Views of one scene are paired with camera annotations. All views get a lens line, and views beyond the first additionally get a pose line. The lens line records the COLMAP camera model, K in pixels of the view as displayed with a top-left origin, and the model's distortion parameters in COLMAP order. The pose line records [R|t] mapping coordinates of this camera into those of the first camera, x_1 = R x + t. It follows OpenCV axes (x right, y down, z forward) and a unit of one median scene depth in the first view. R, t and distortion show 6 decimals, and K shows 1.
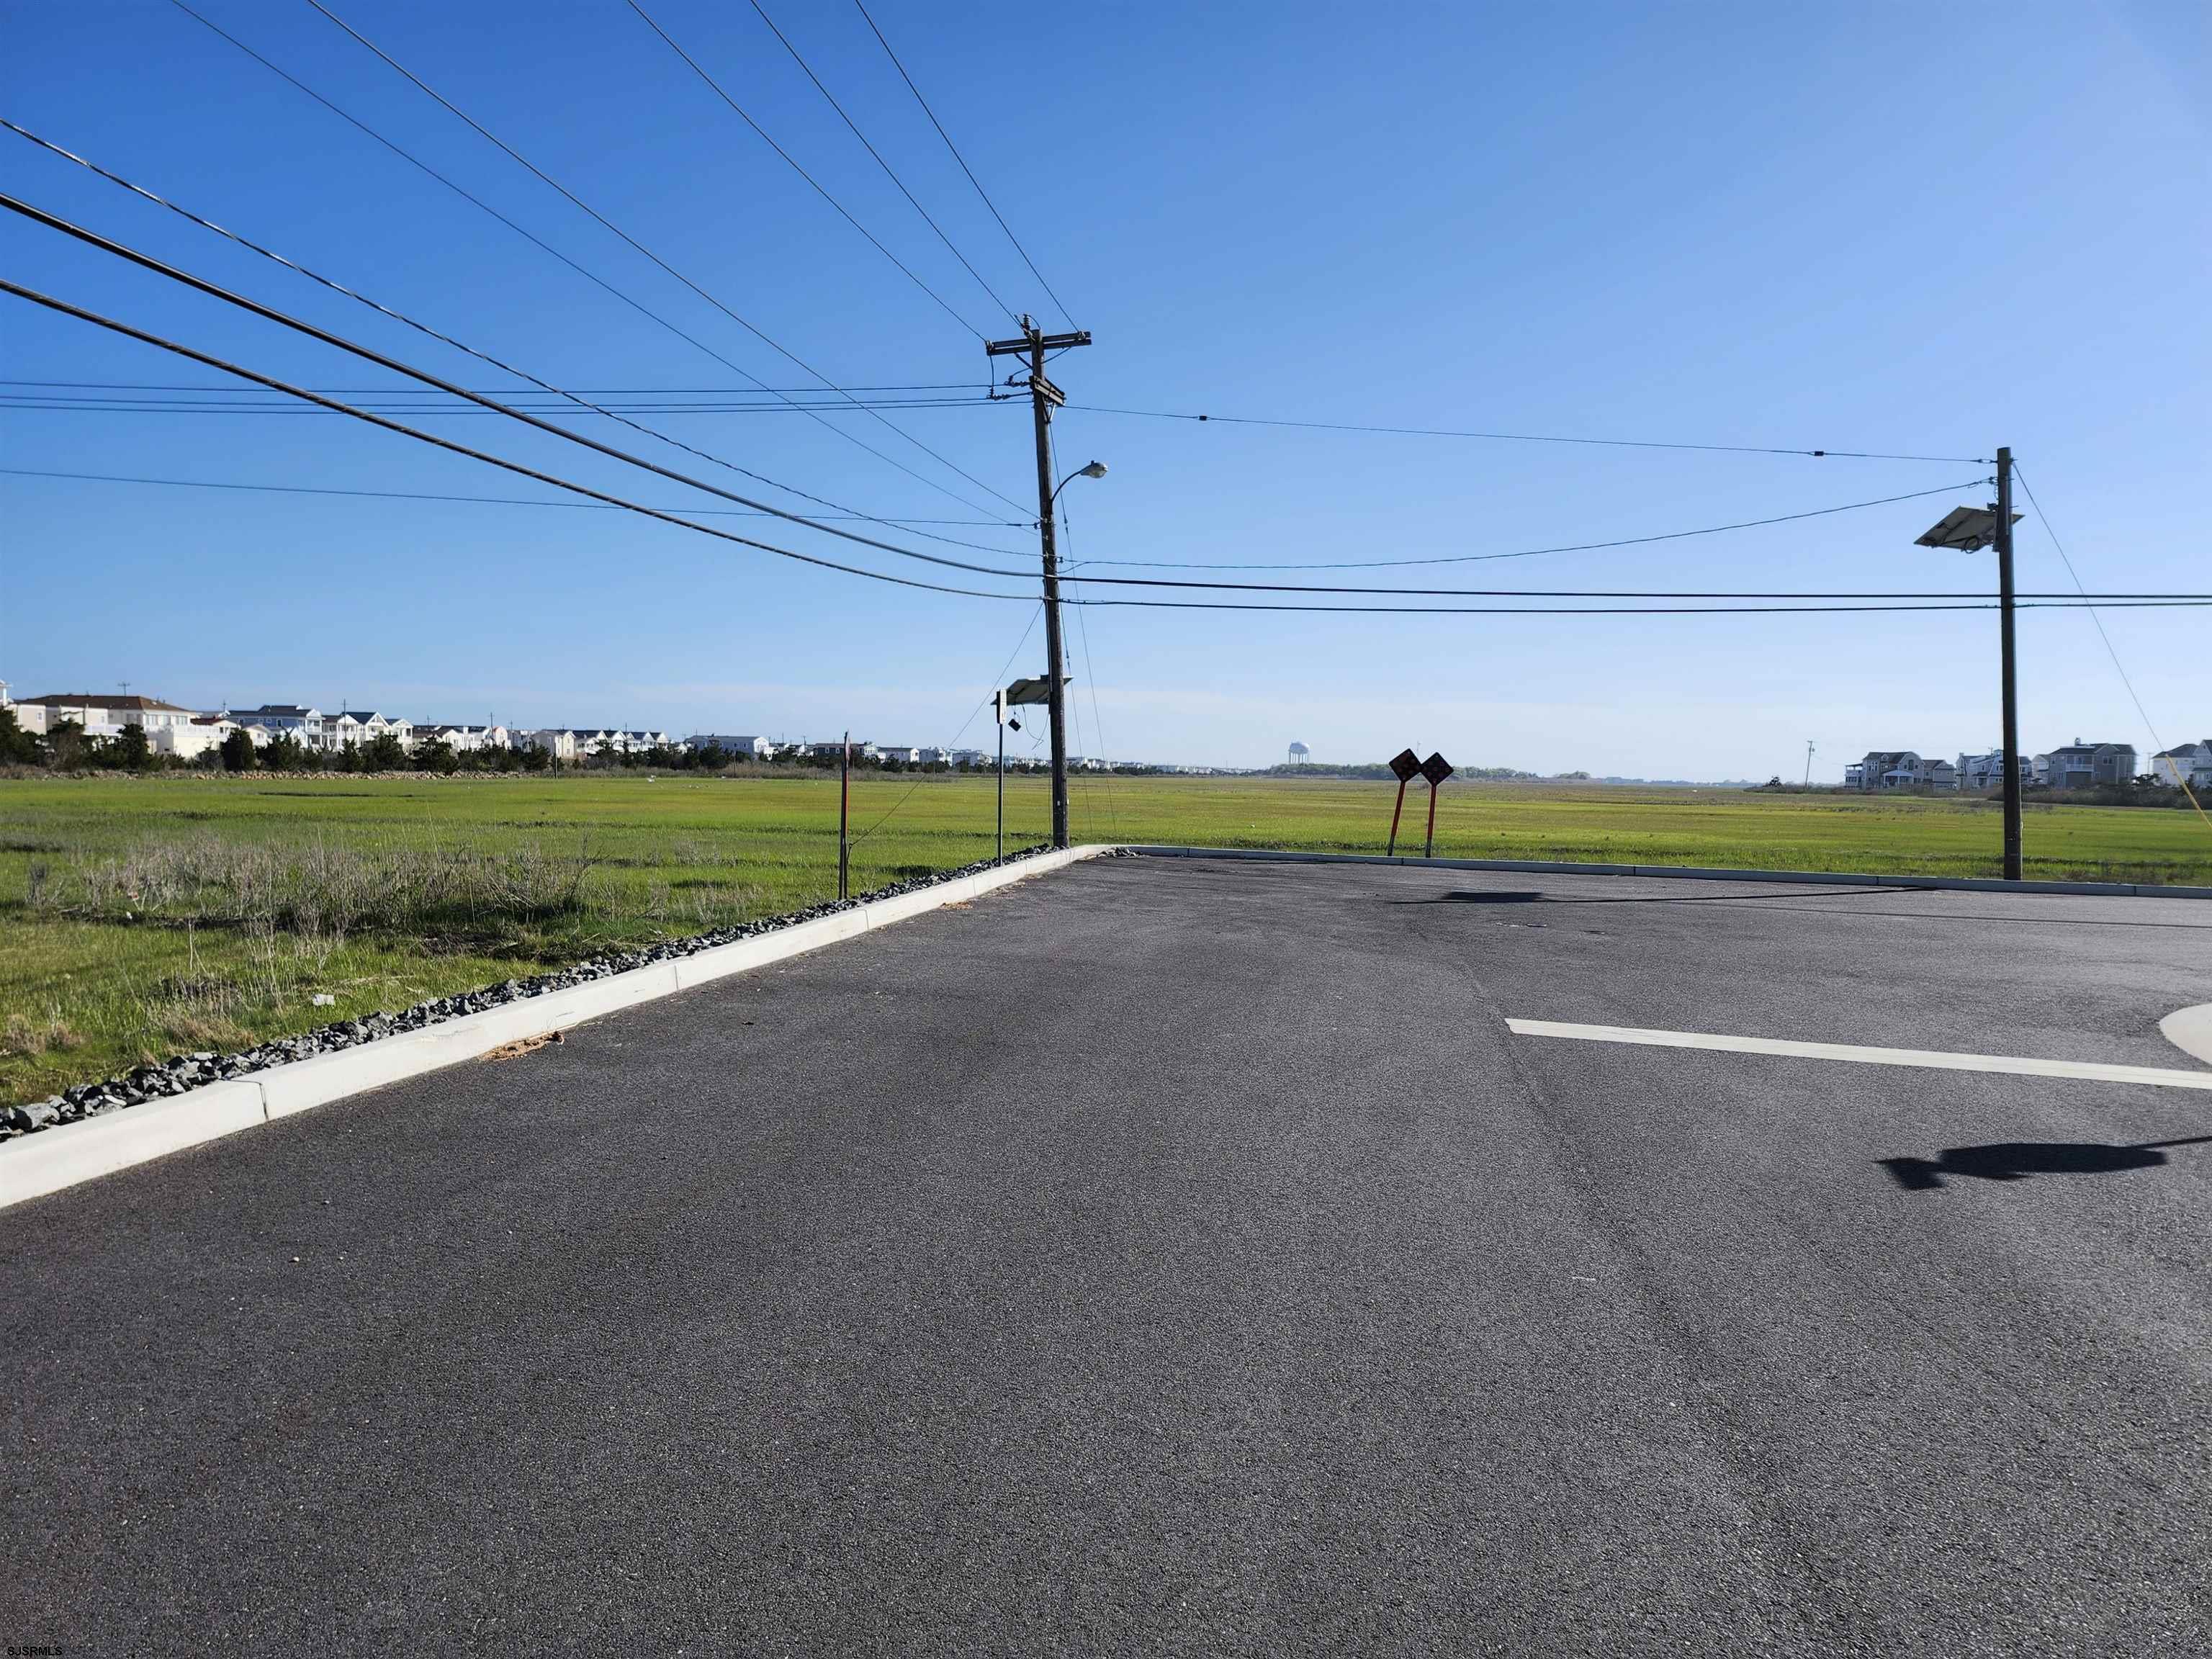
lens RADIAL K [[1530.5, 0, 1106.0], [0, 1530.5, 829.5], [0, 0, 1]] dist [0.113483, -0.163640]
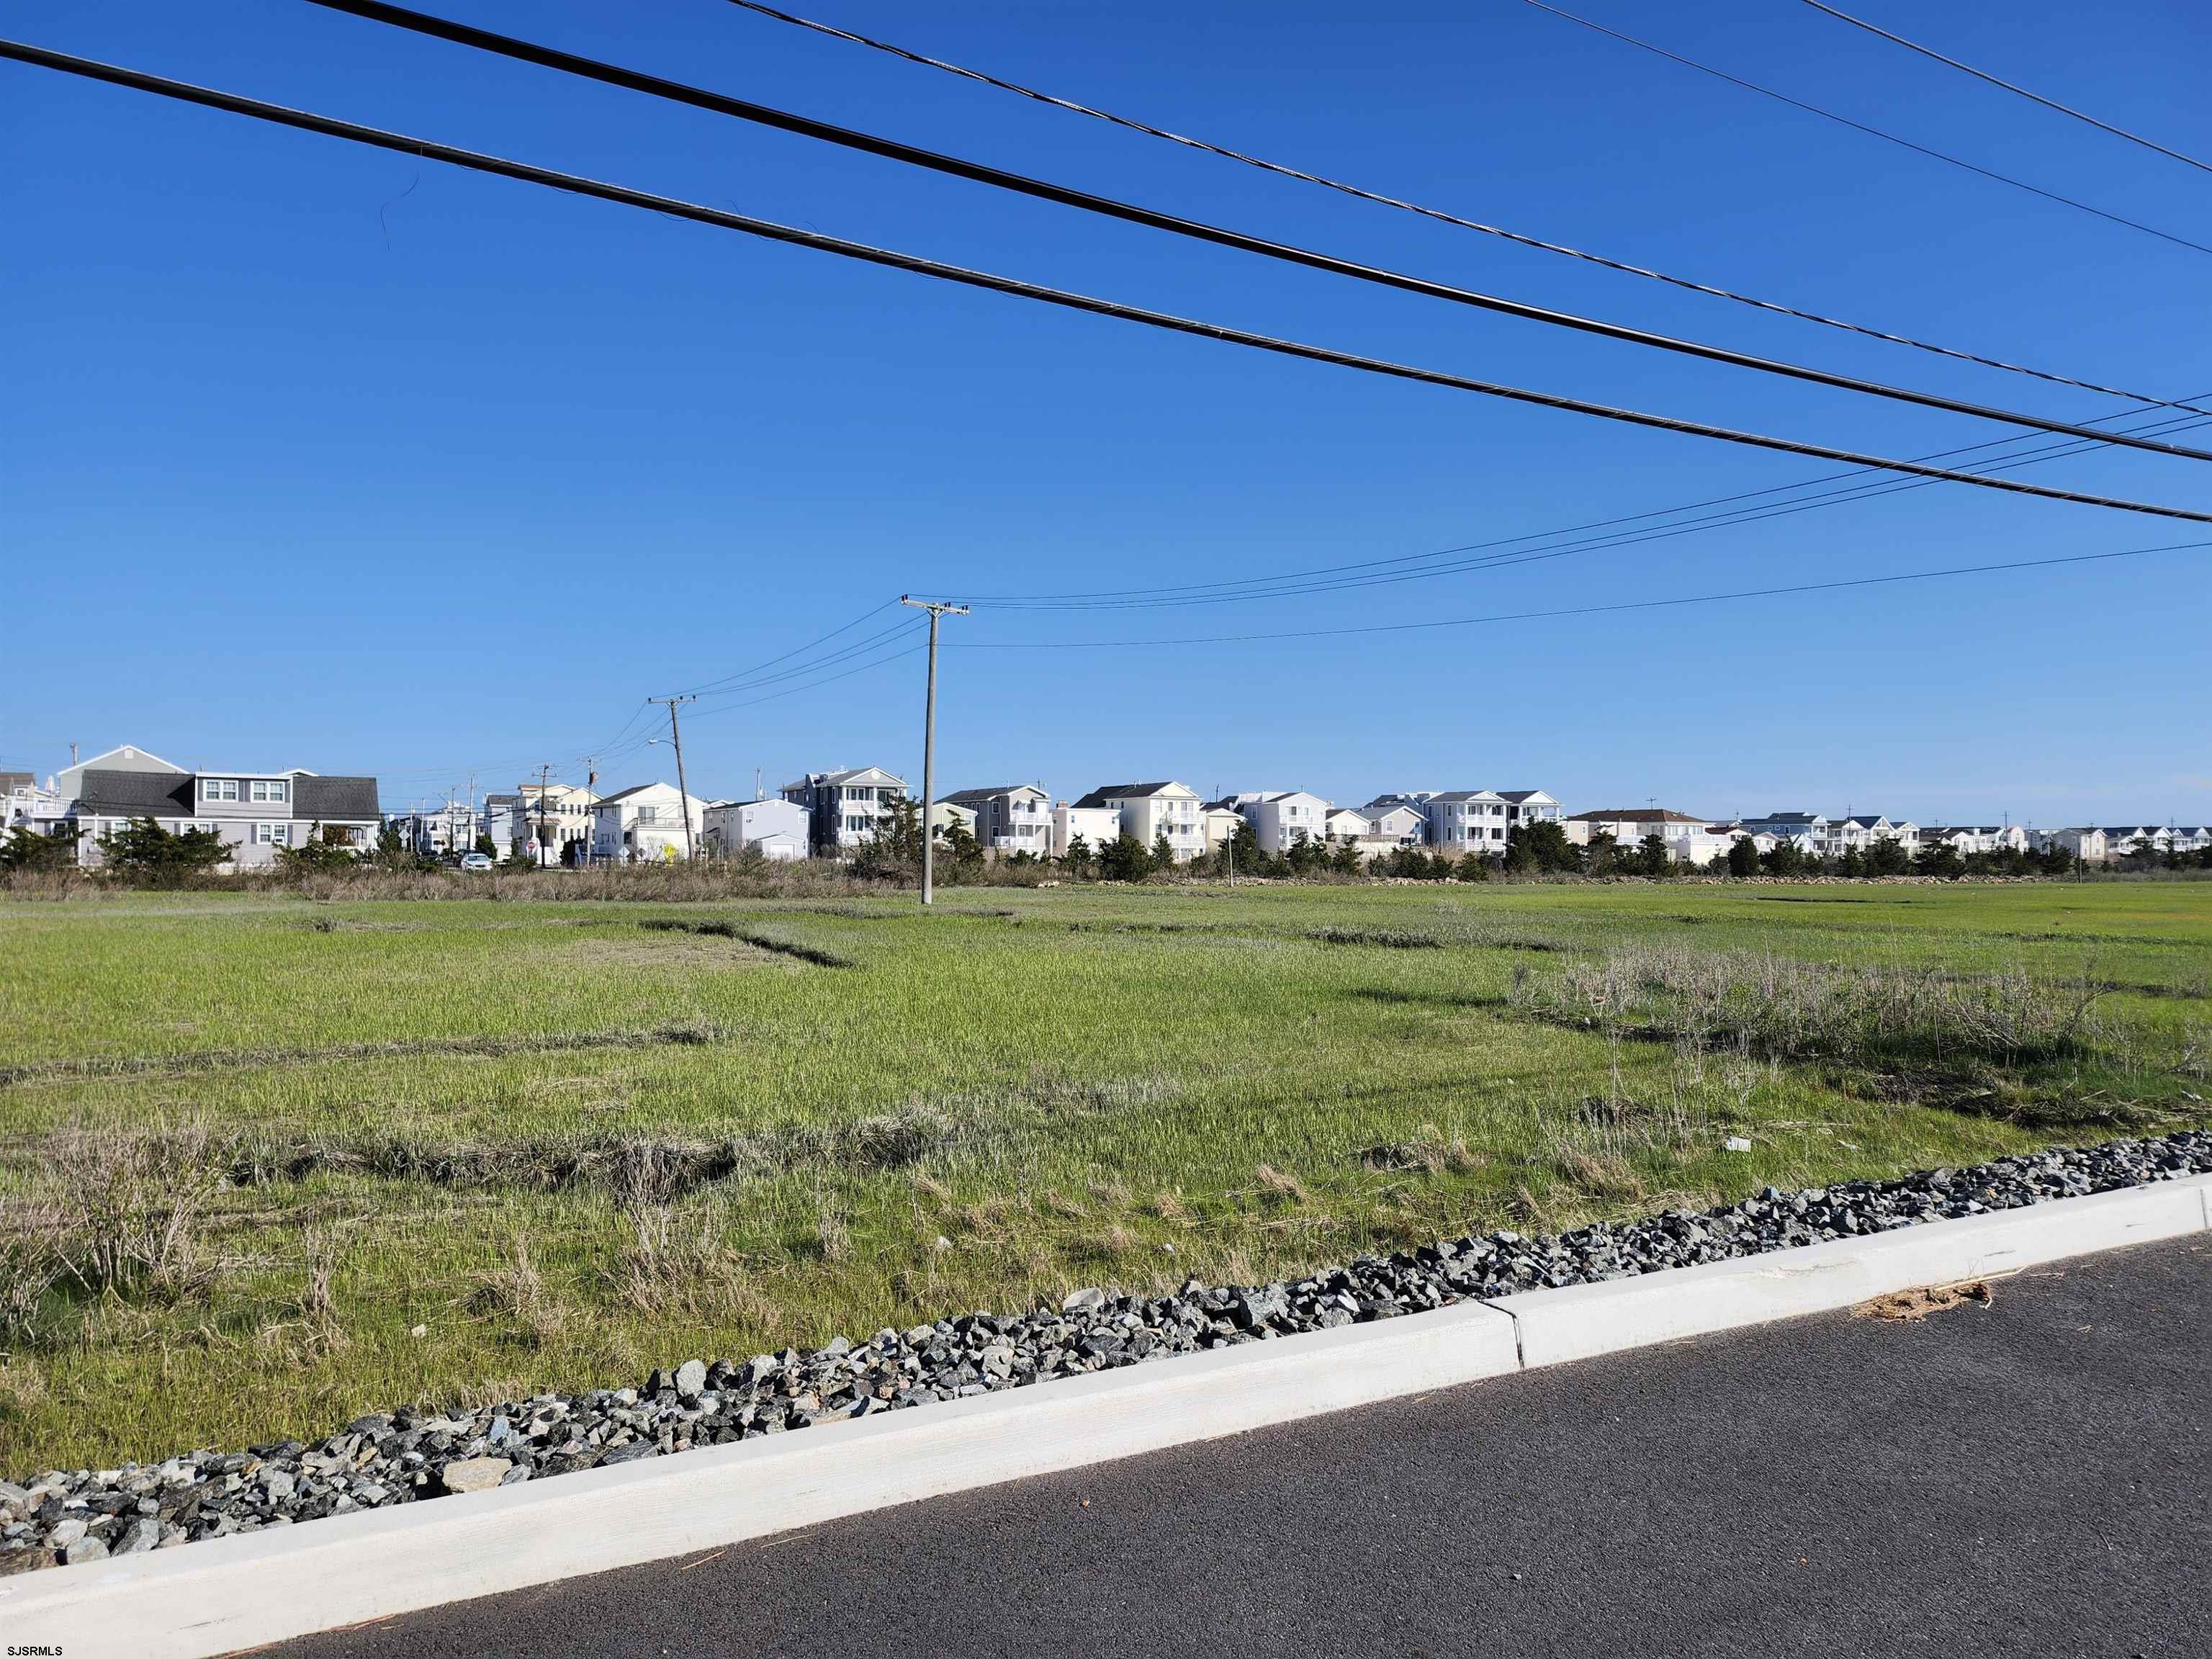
lens RADIAL K [[1539.8, 0, 1106.0], [0, 1539.8, 829.5], [0, 0, 1]] dist [0.082036, -0.088168]
pose [[0.624296, -0.028470, -0.780669, -0.025711], [-0.024032, 0.998163, -0.055620, -0.006337], [0.780818, 0.053484, 0.622465, 0.118779]]
